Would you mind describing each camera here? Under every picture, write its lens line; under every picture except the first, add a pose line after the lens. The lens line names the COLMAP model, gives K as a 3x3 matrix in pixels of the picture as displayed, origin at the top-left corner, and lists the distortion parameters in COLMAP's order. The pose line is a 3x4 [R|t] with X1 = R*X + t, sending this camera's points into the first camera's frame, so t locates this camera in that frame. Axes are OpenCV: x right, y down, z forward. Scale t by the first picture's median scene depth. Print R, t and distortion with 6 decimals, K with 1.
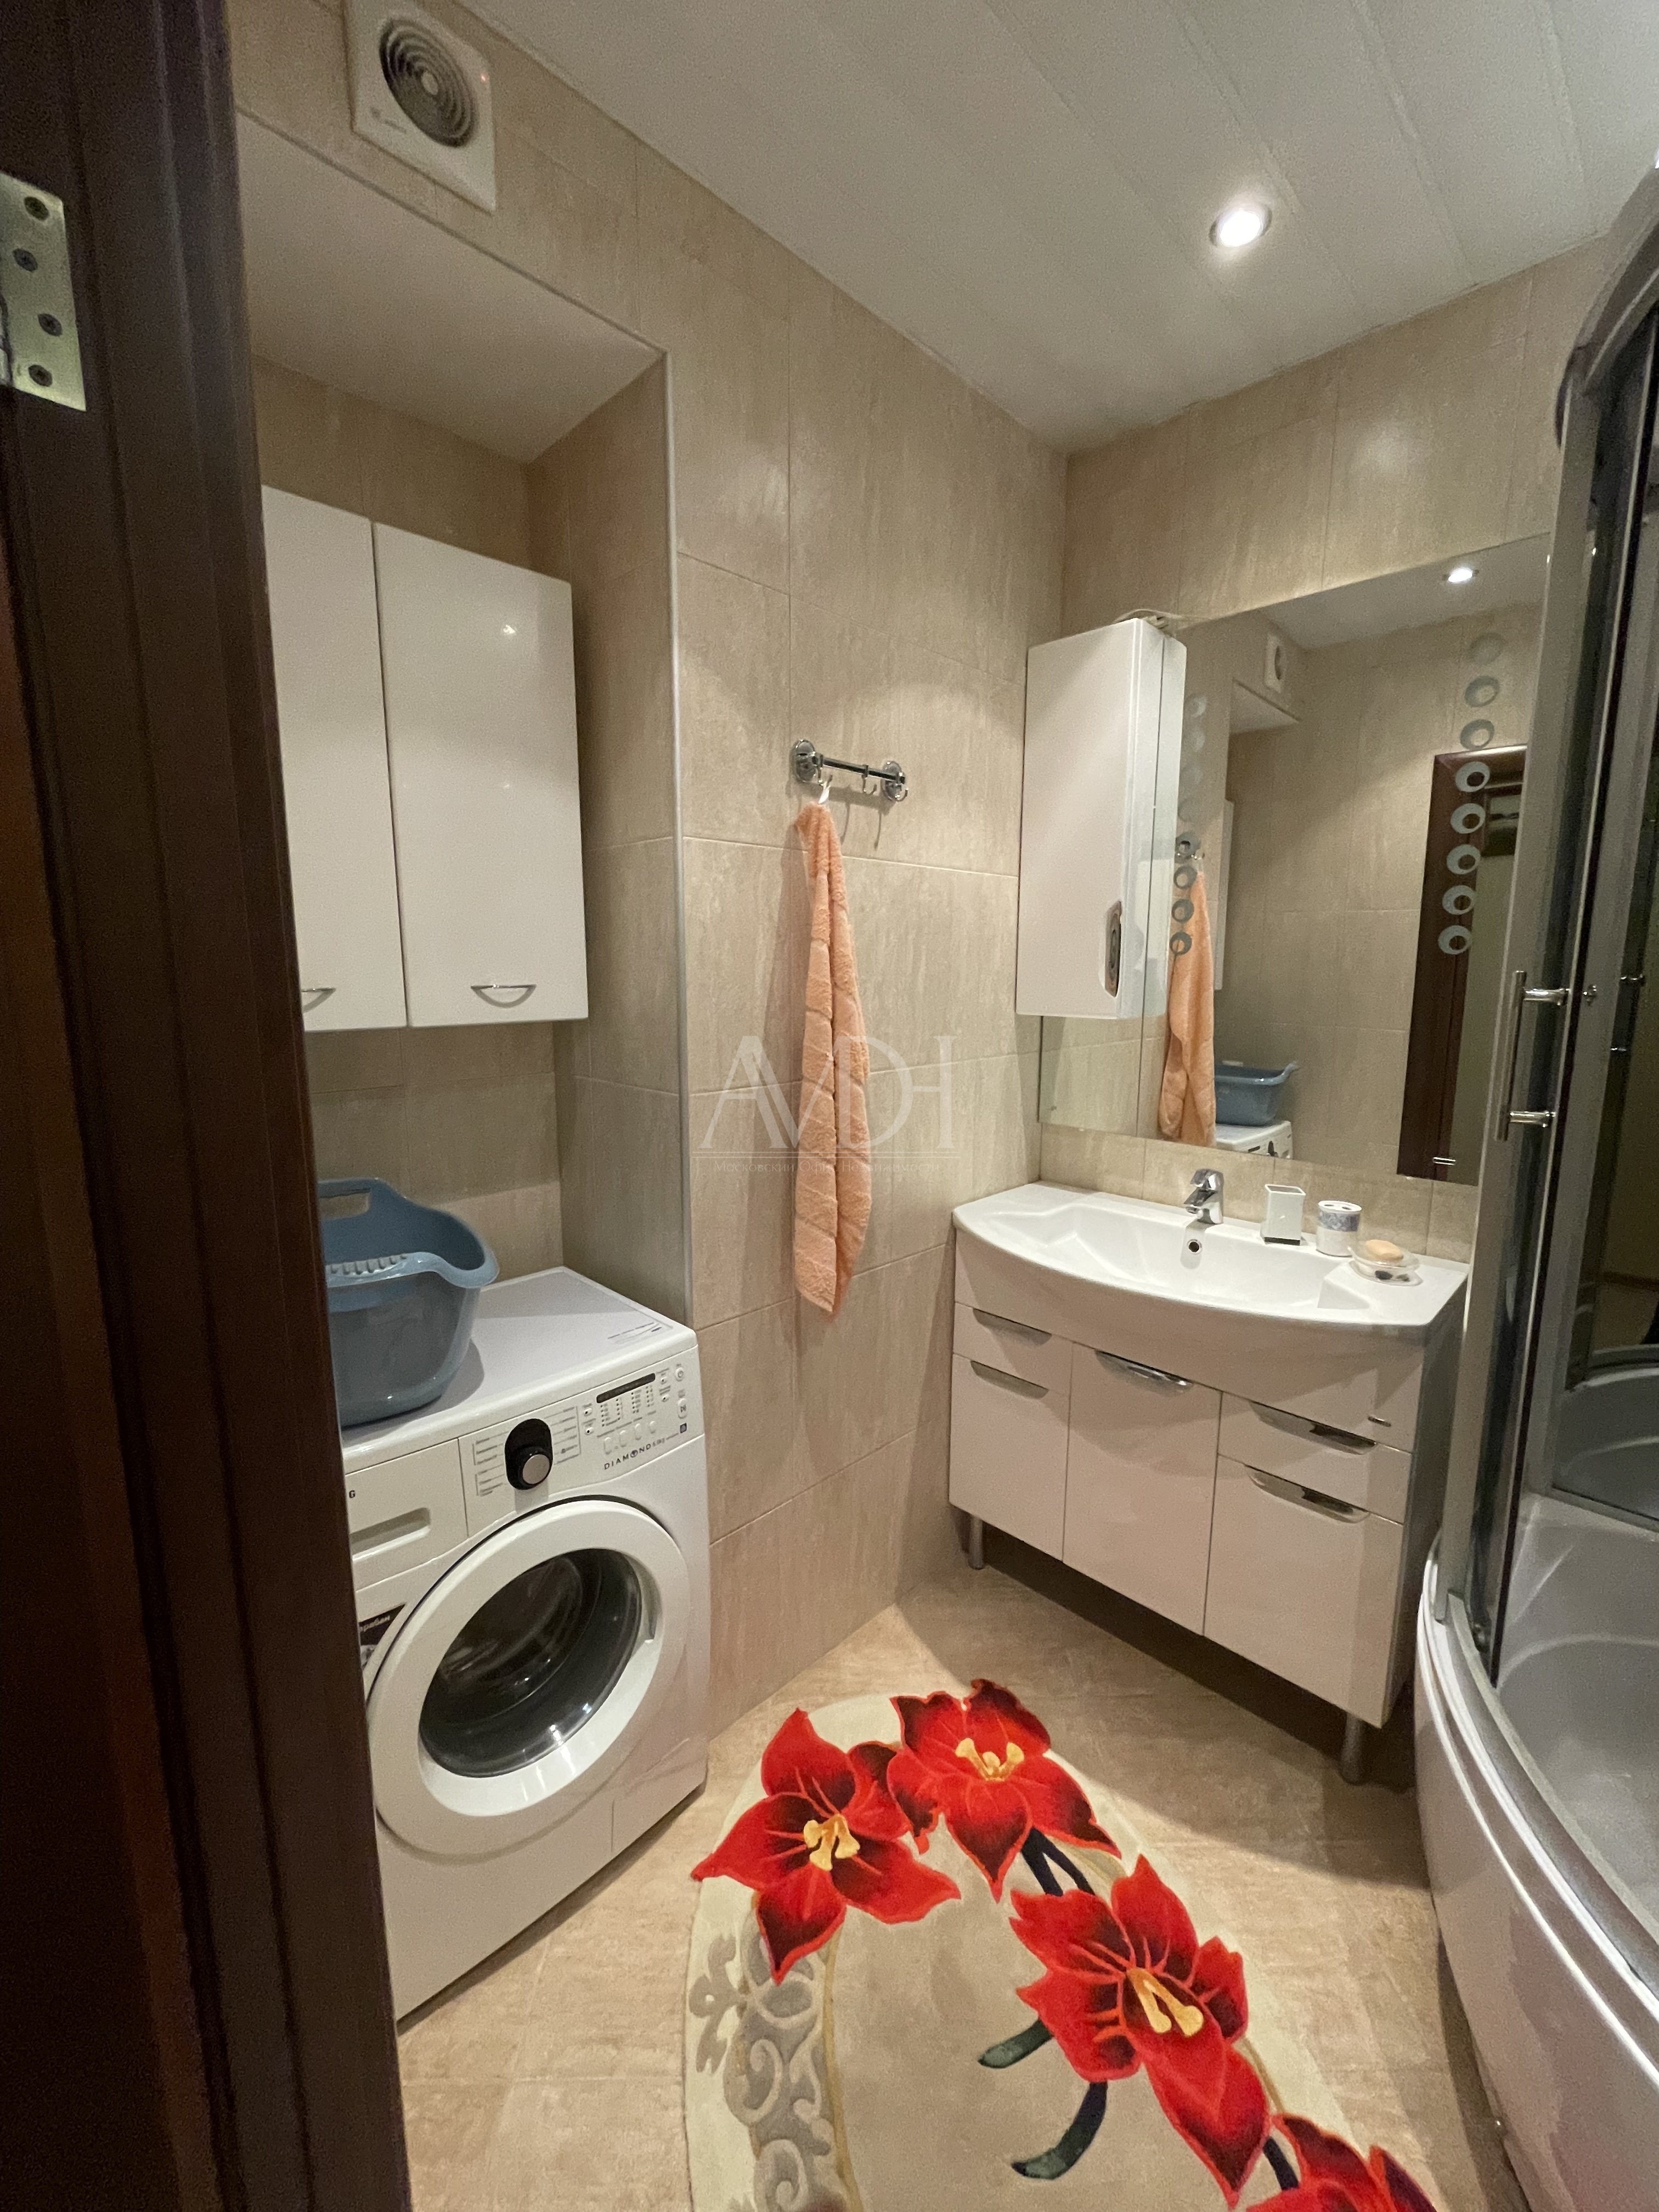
lens RADIAL K [[893.0, 0, 838.6], [0, 893.0, 1105.8], [0, 0, 1]] dist [-0.002611, 0.000166]
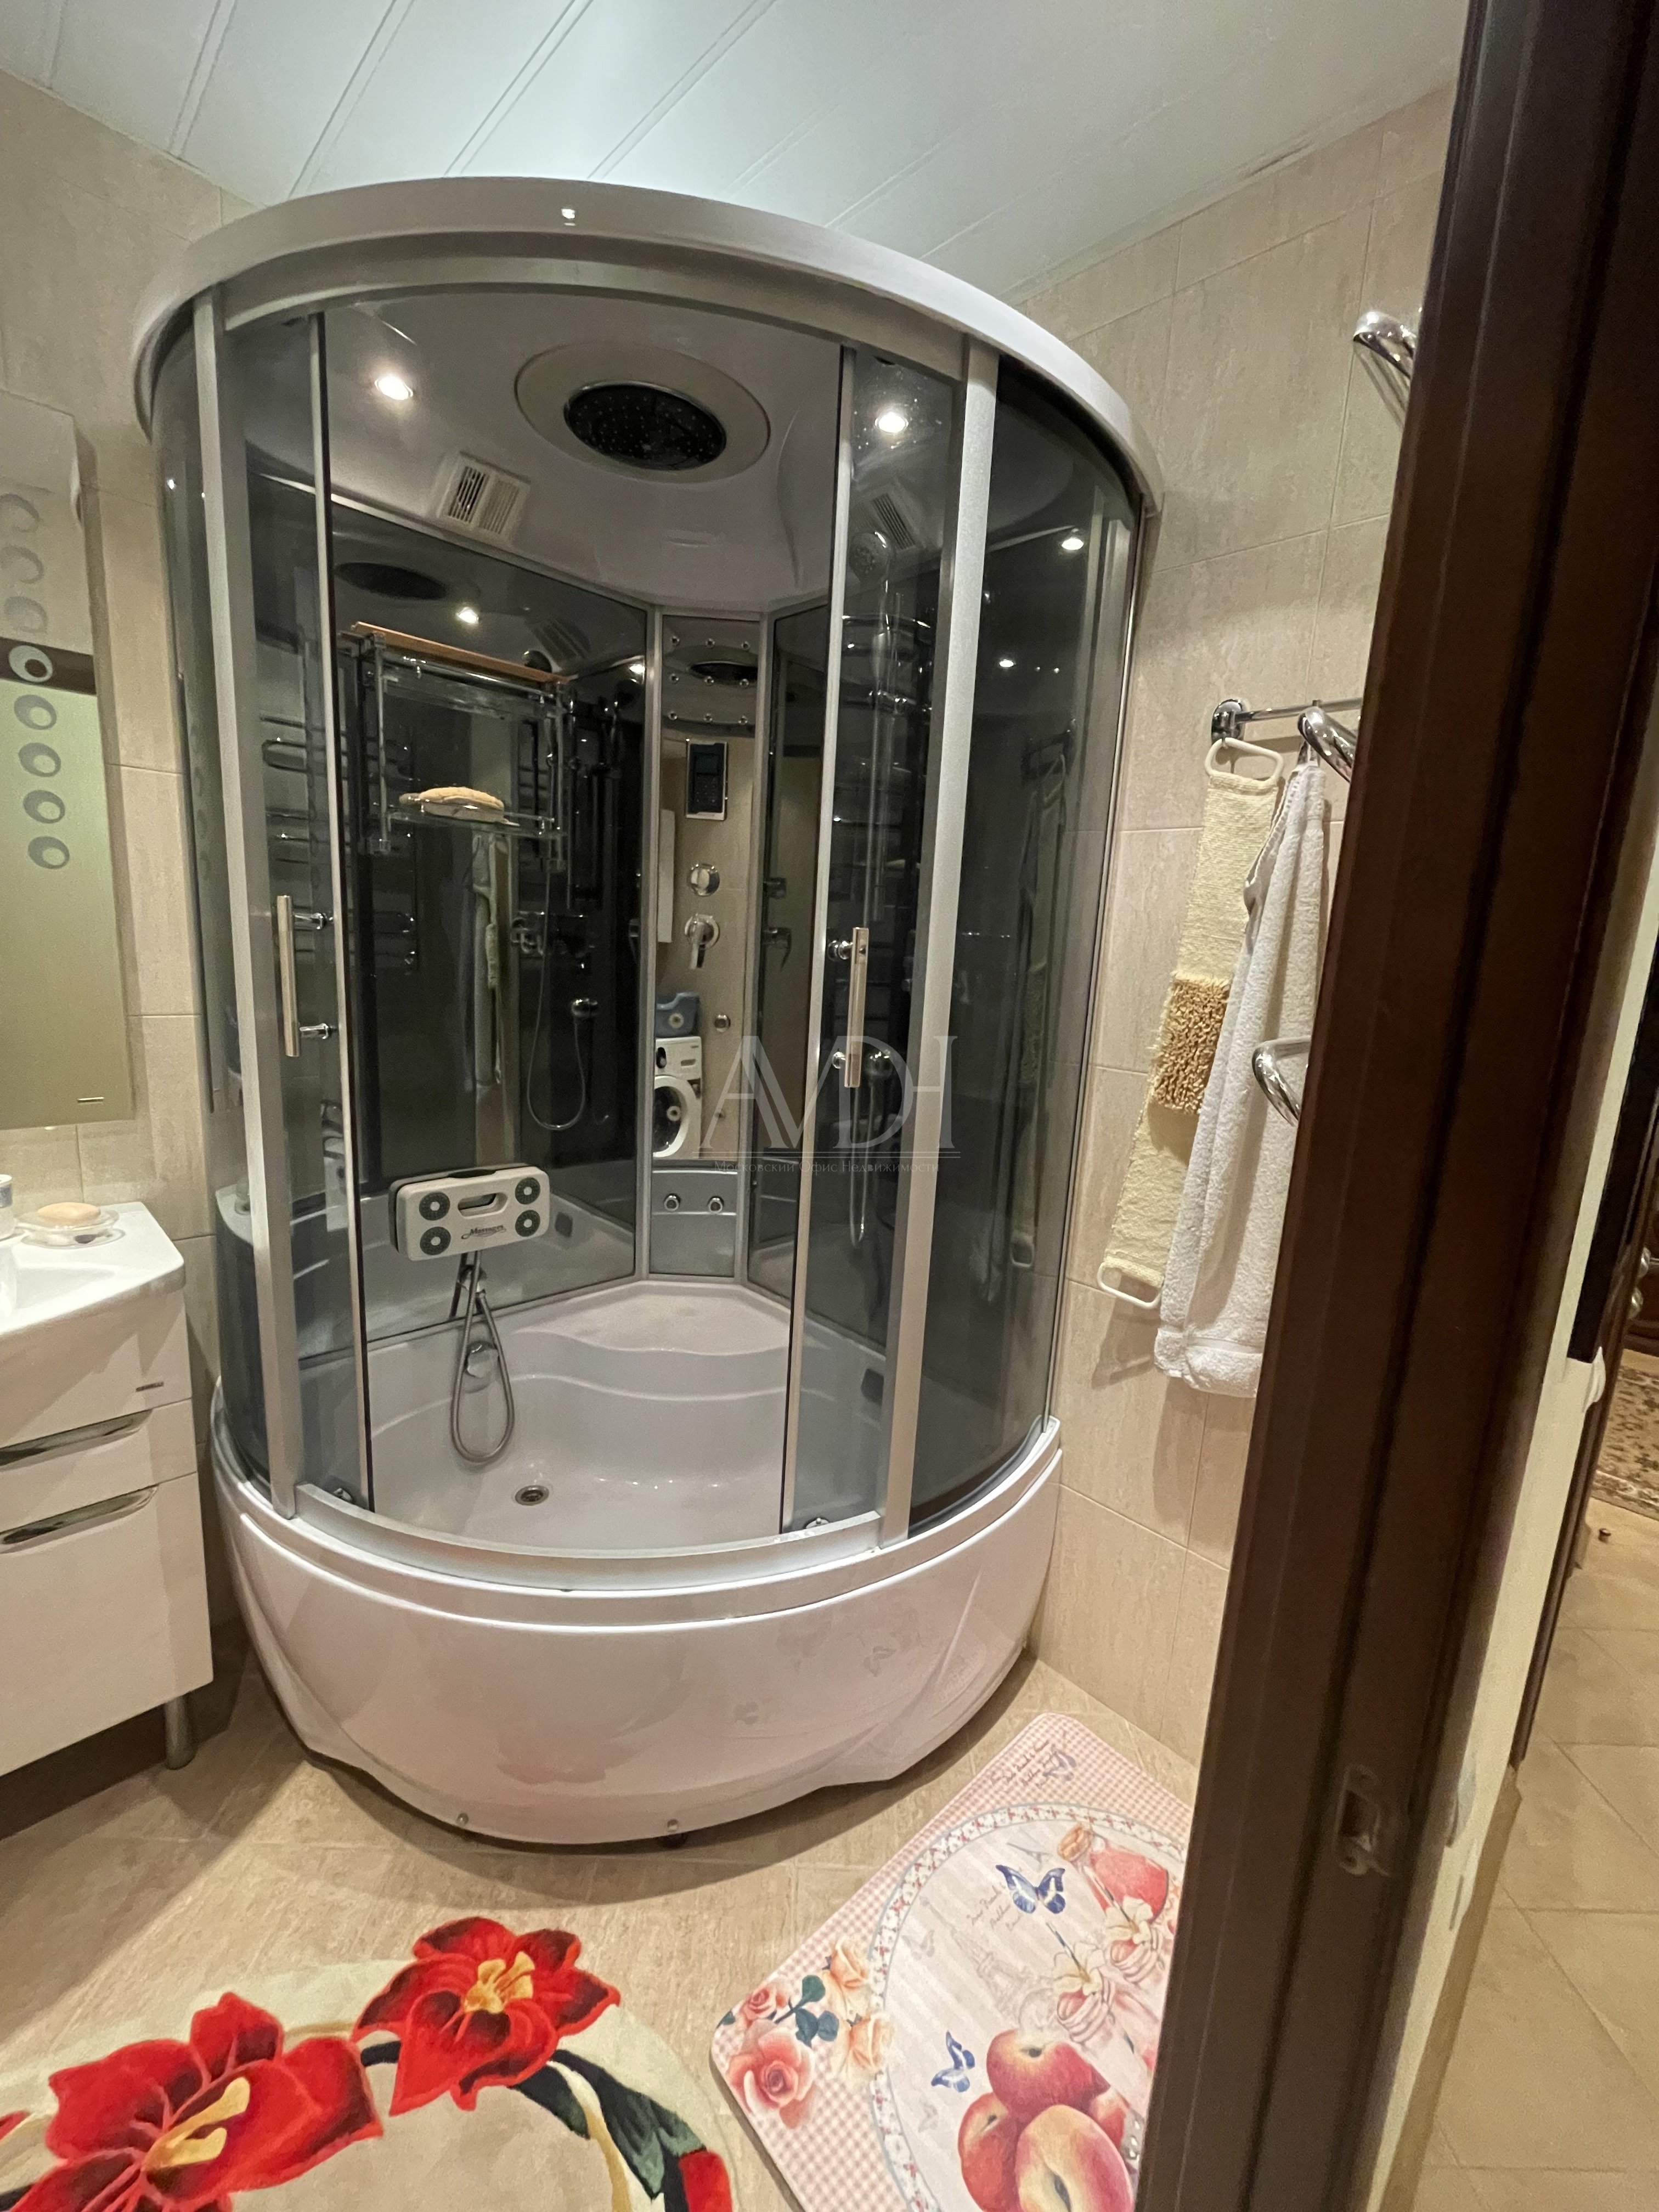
lens RADIAL K [[893.0, 0, 838.2], [0, 893.0, 1105.1], [0, 0, 1]] dist [-0.002611, 0.000166]
pose [[0.007260, -0.180418, 0.983563, -0.271065], [0.095389, 0.979229, 0.178919, -0.029974], [-0.995414, 0.092522, 0.024319, 0.280137]]
